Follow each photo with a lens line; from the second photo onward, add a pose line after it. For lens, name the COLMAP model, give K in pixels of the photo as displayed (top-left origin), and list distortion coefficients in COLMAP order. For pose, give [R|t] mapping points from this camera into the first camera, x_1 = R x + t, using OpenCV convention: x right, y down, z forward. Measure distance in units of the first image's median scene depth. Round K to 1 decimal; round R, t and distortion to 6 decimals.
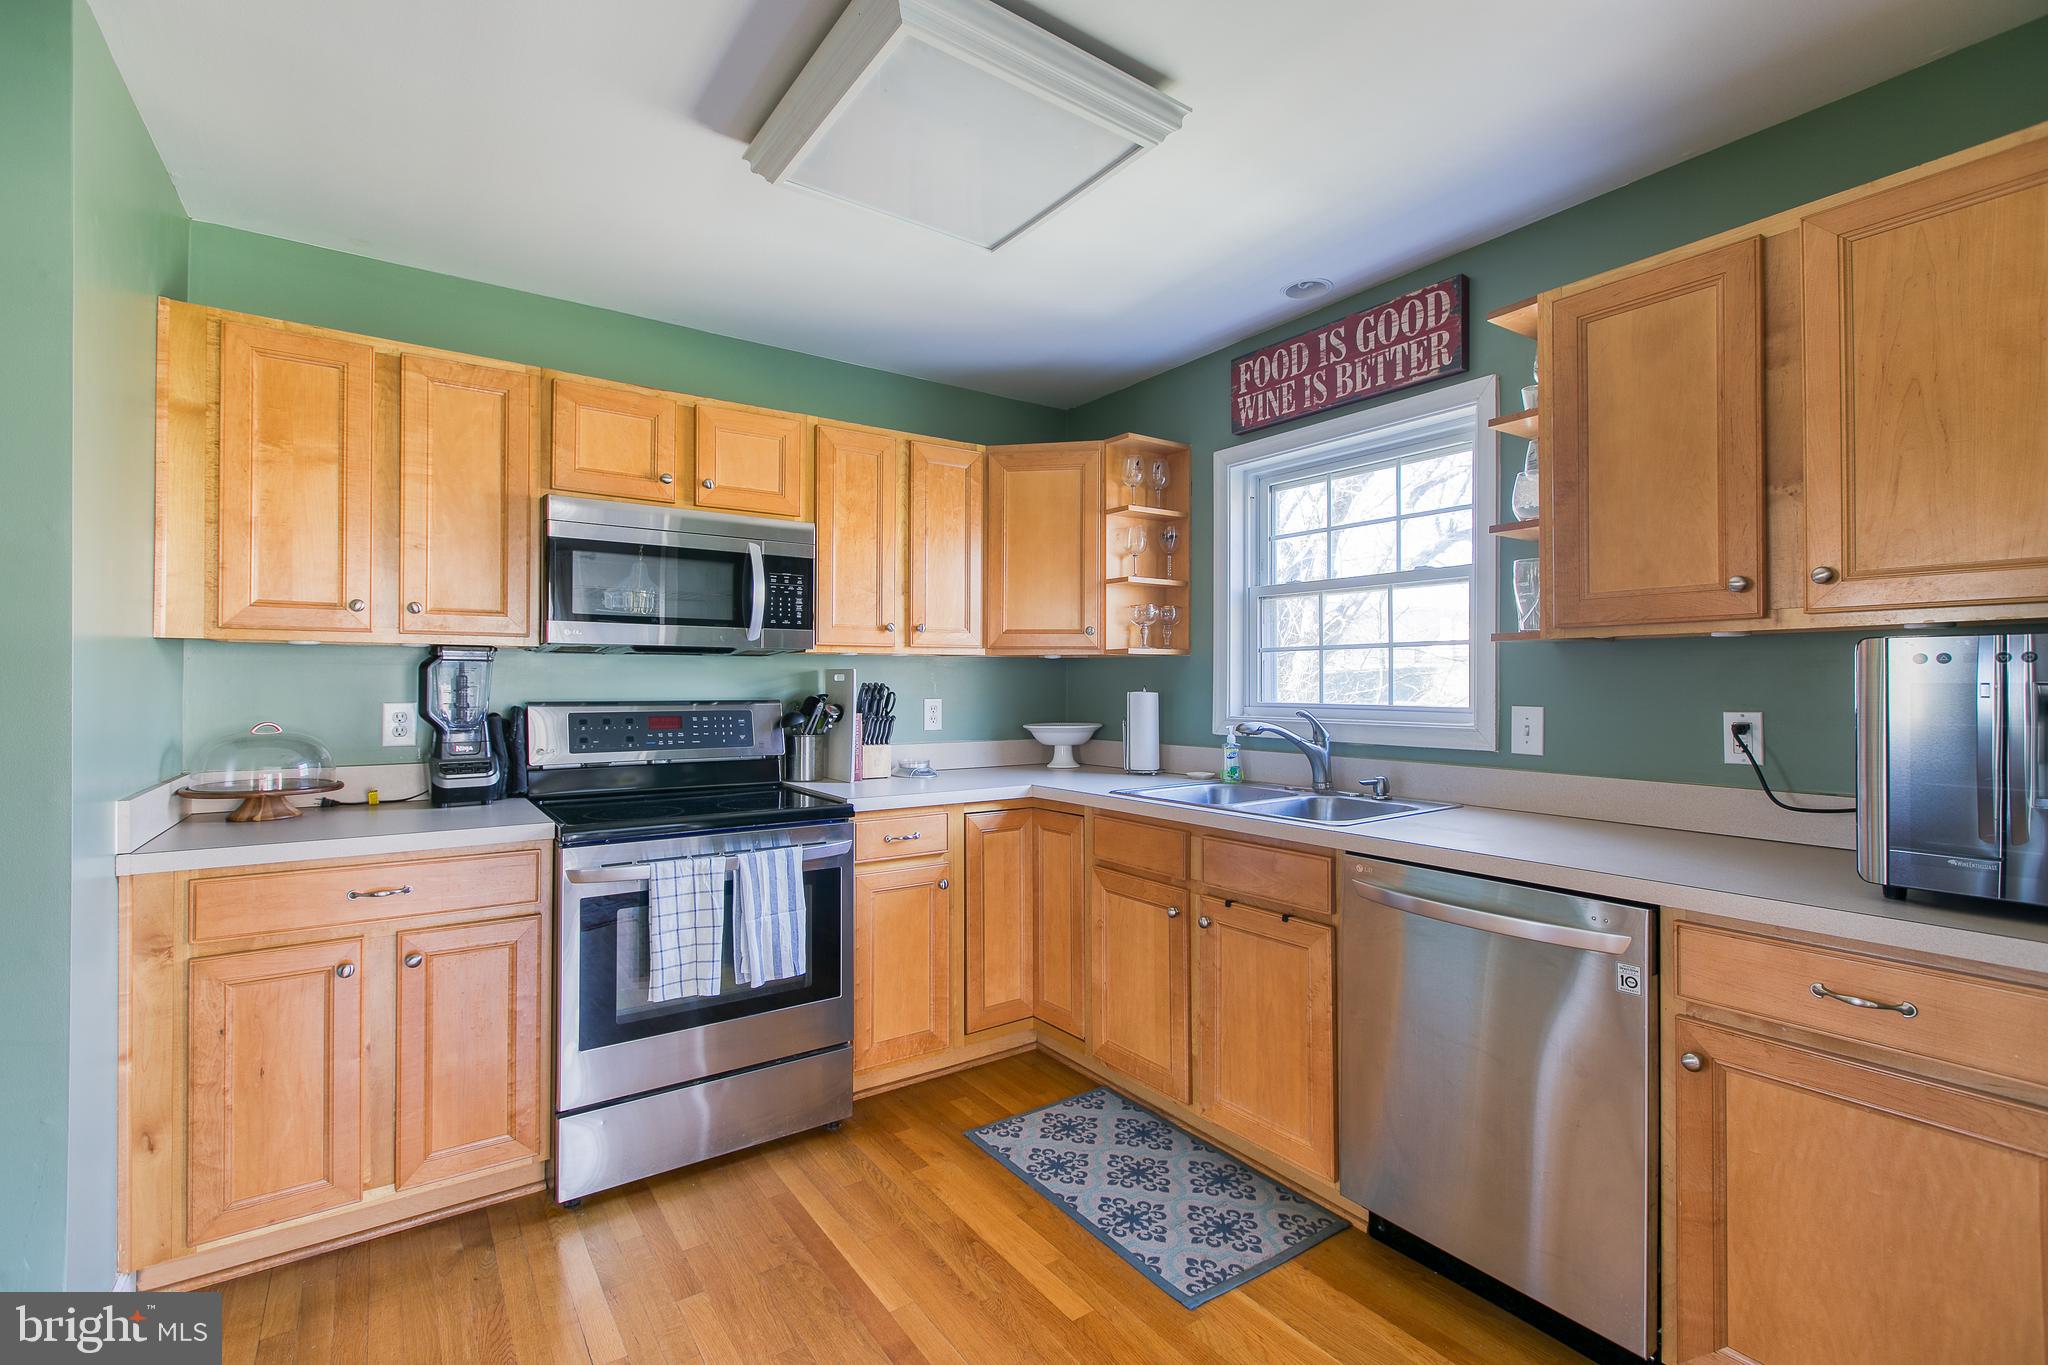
lens RADIAL K [[919.7, 0, 1024.6], [0, 919.7, 674.5], [0, 0, 1]] dist [0.002254, -0.002486]
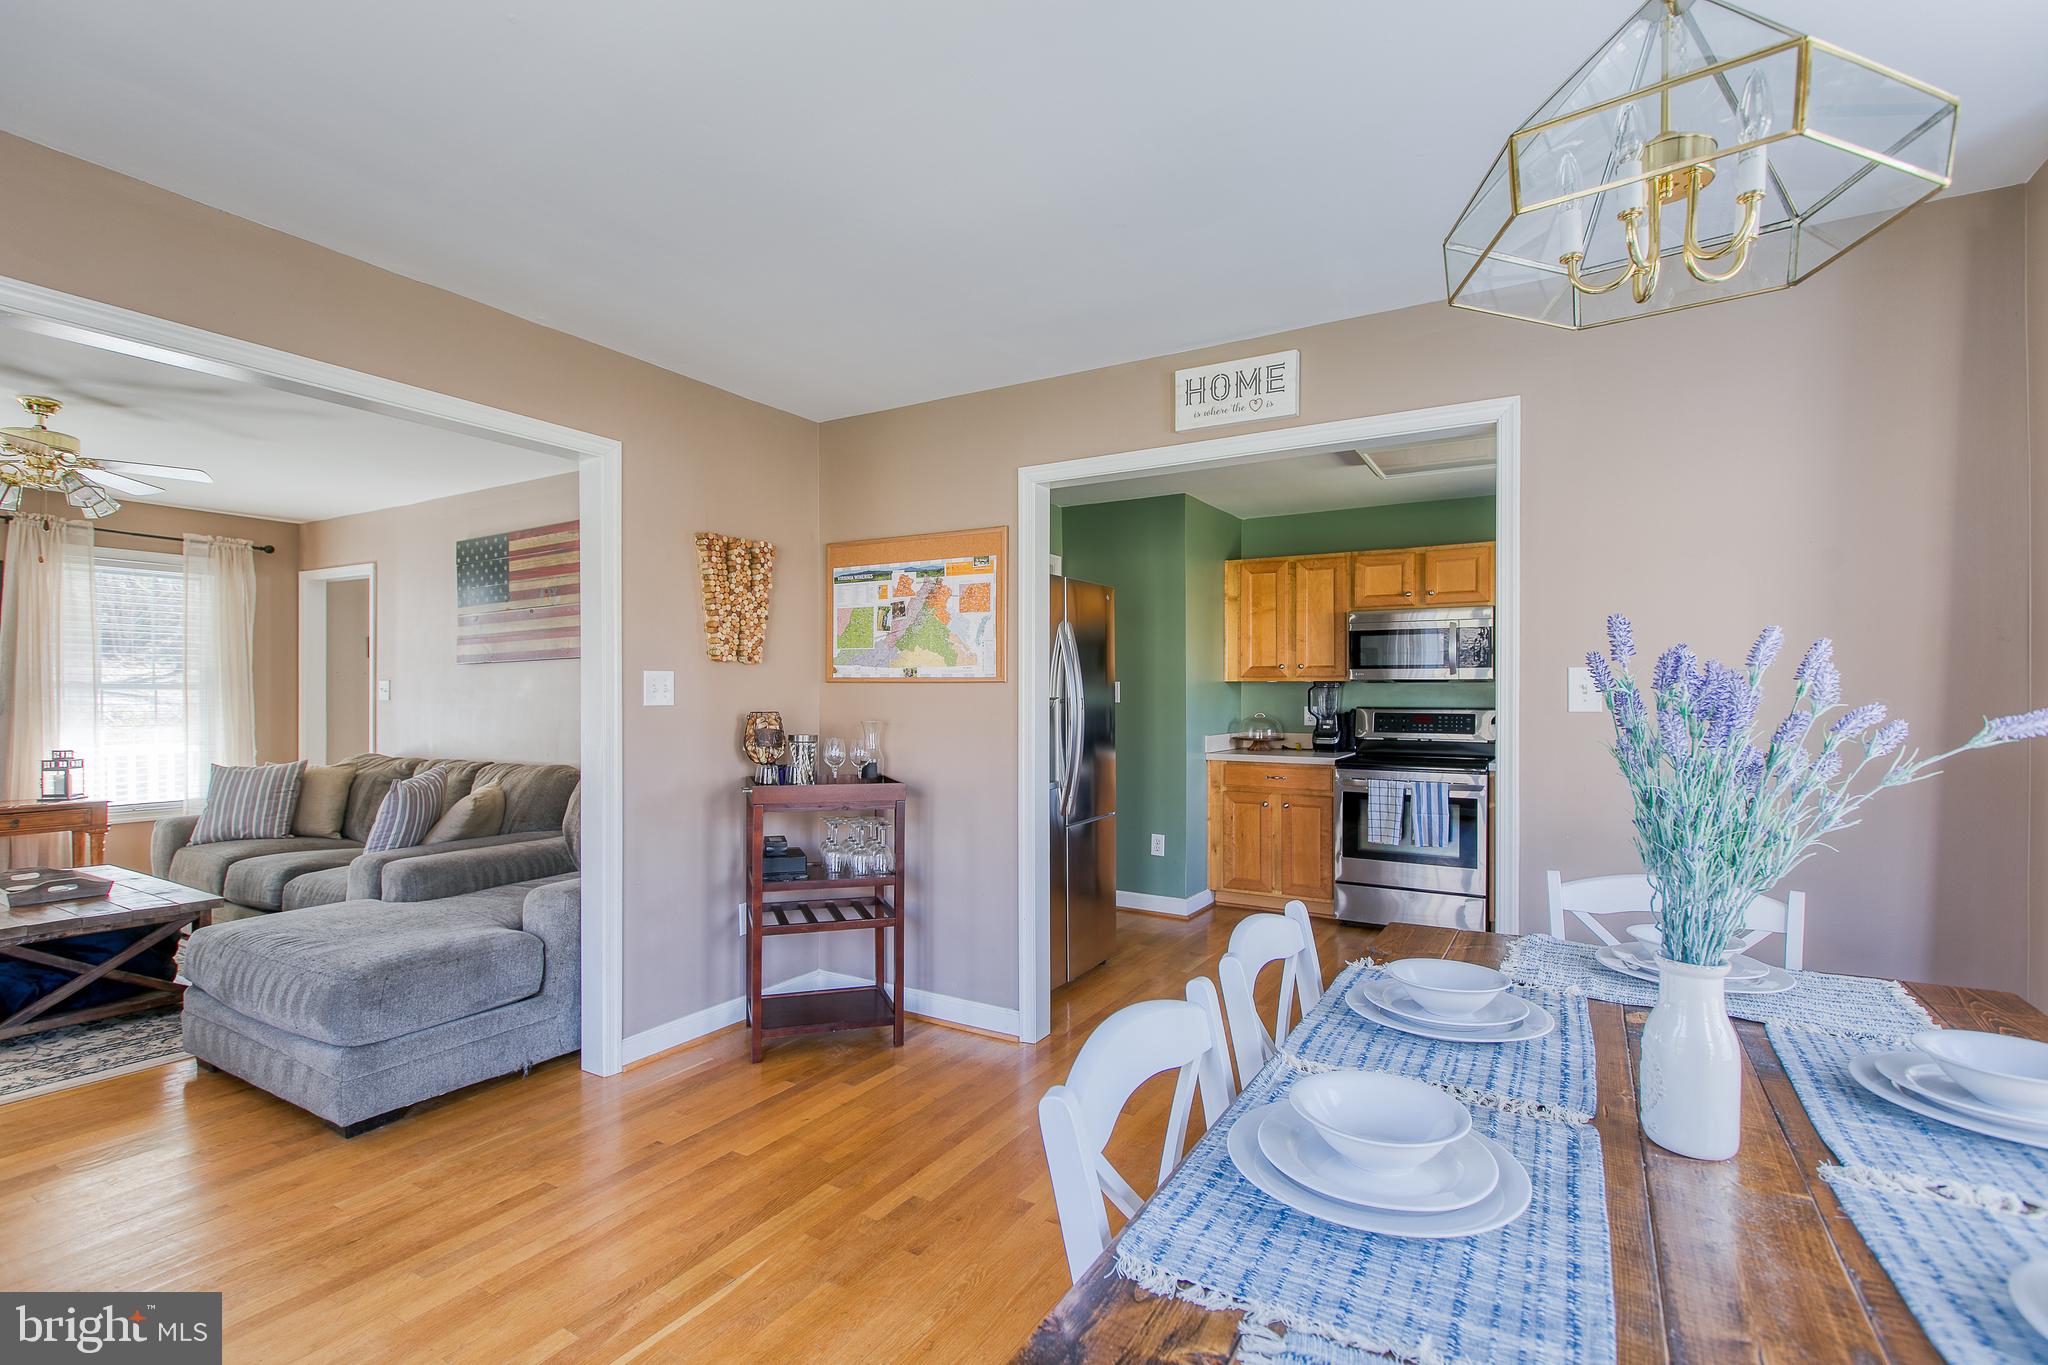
lens RADIAL K [[919.7, 0, 1004.0], [0, 919.7, 701.6], [0, 0, 1]] dist [0.002254, -0.002486]
pose [[0.400392, 0.004496, -0.916333, 1.072798], [0.008207, 0.999930, 0.008492, -0.006612], [0.916307, -0.010920, 0.400327, -0.586958]]
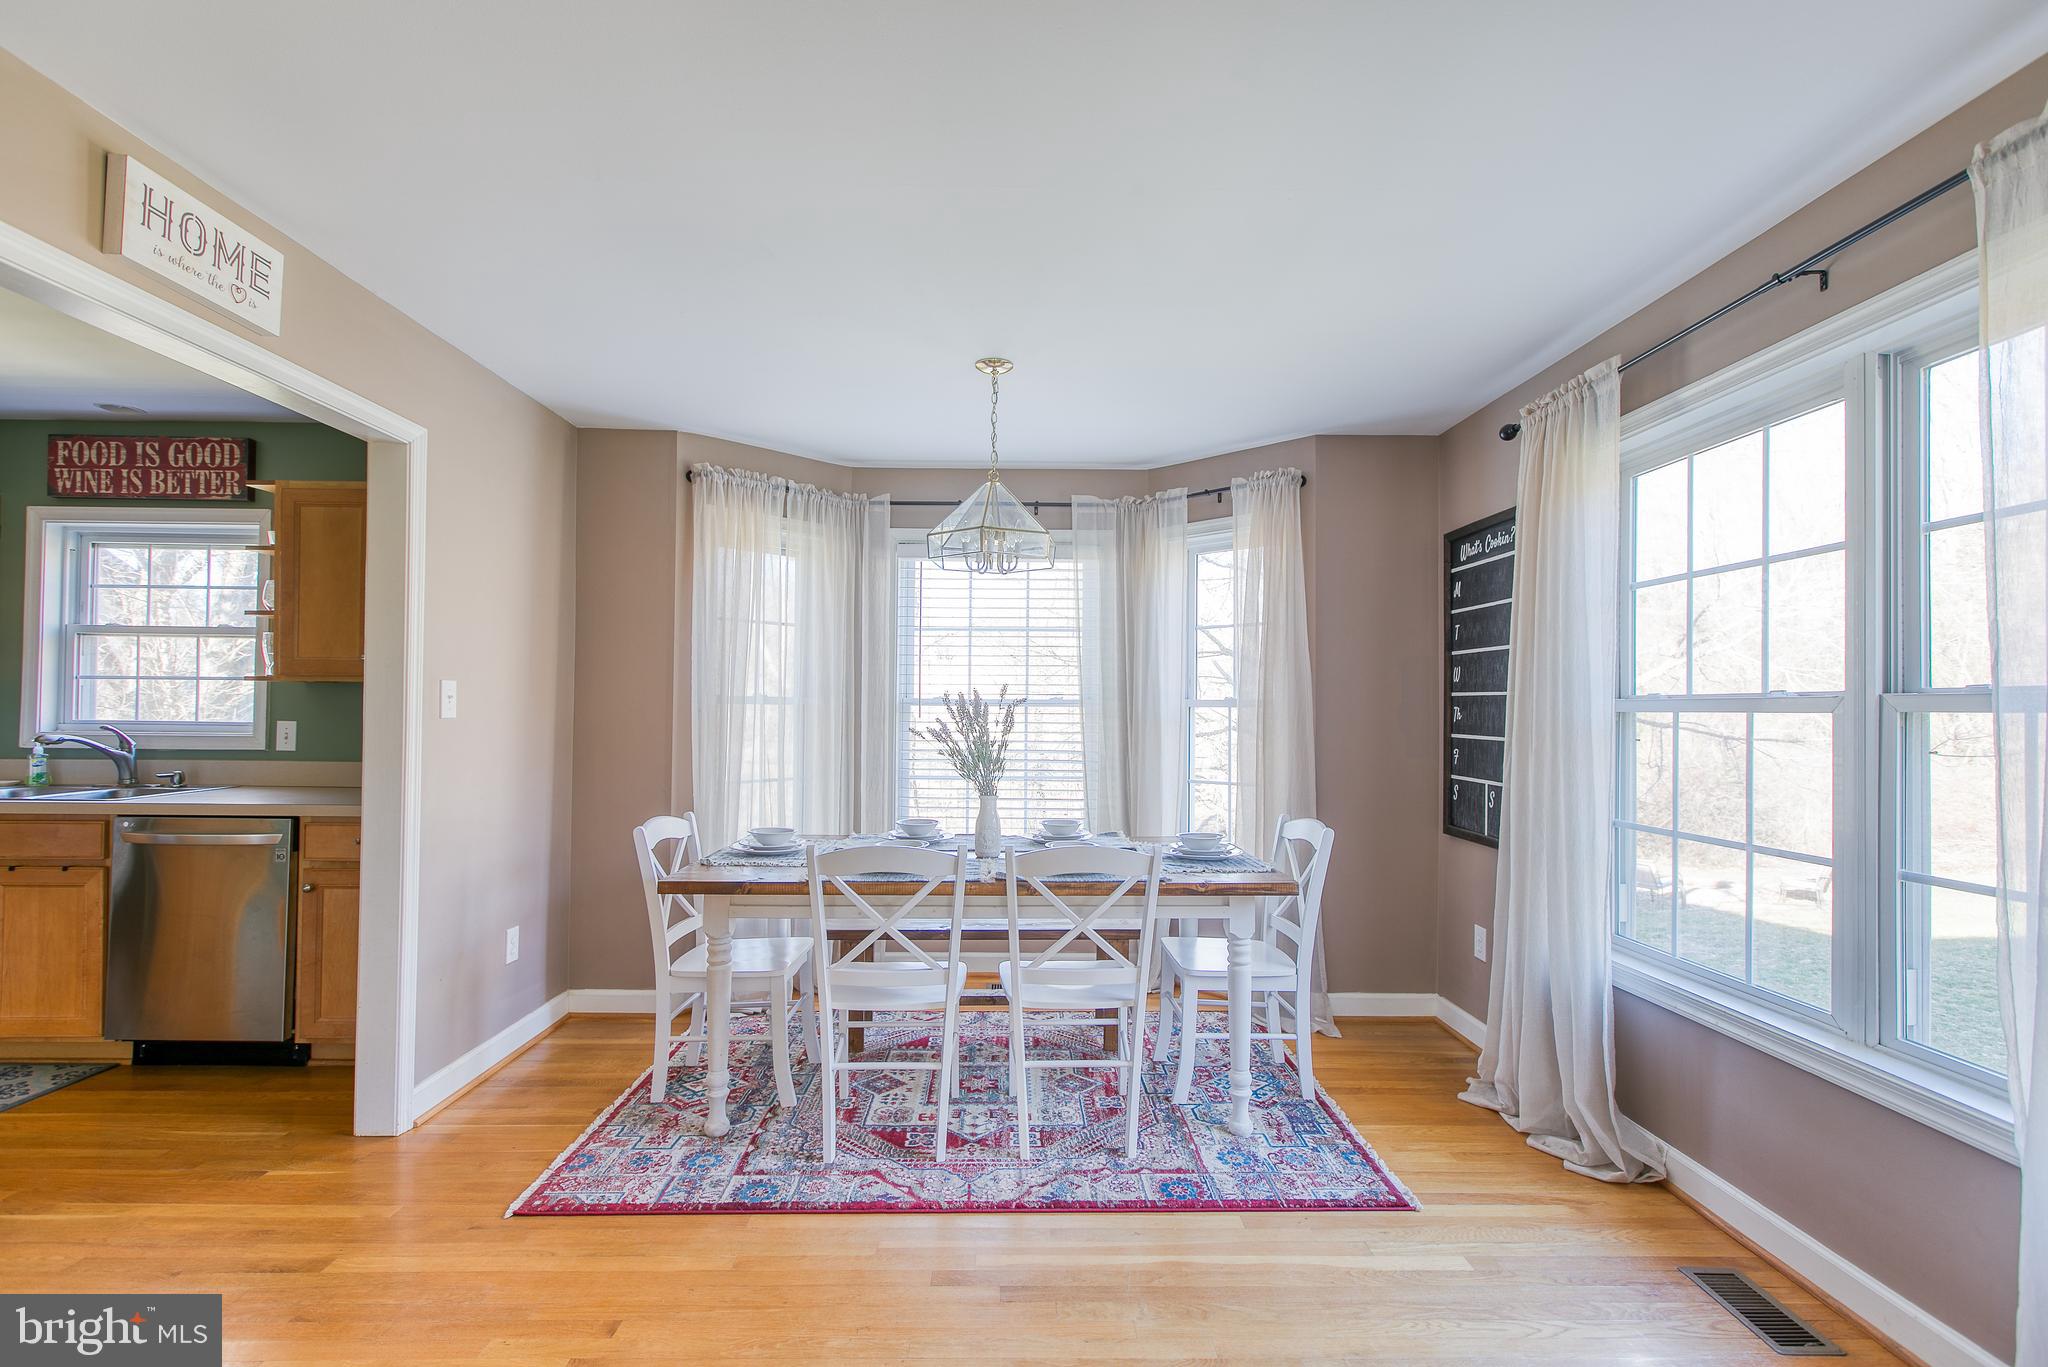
lens RADIAL K [[919.7, 0, 1032.3], [0, 919.7, 699.8], [0, 0, 1]] dist [0.002254, -0.002486]
pose [[0.561693, 0.014829, 0.827213, -0.047133], [-0.018415, 0.999816, -0.005419, -0.014711], [-0.827141, -0.012189, 0.561862, -0.856248]]
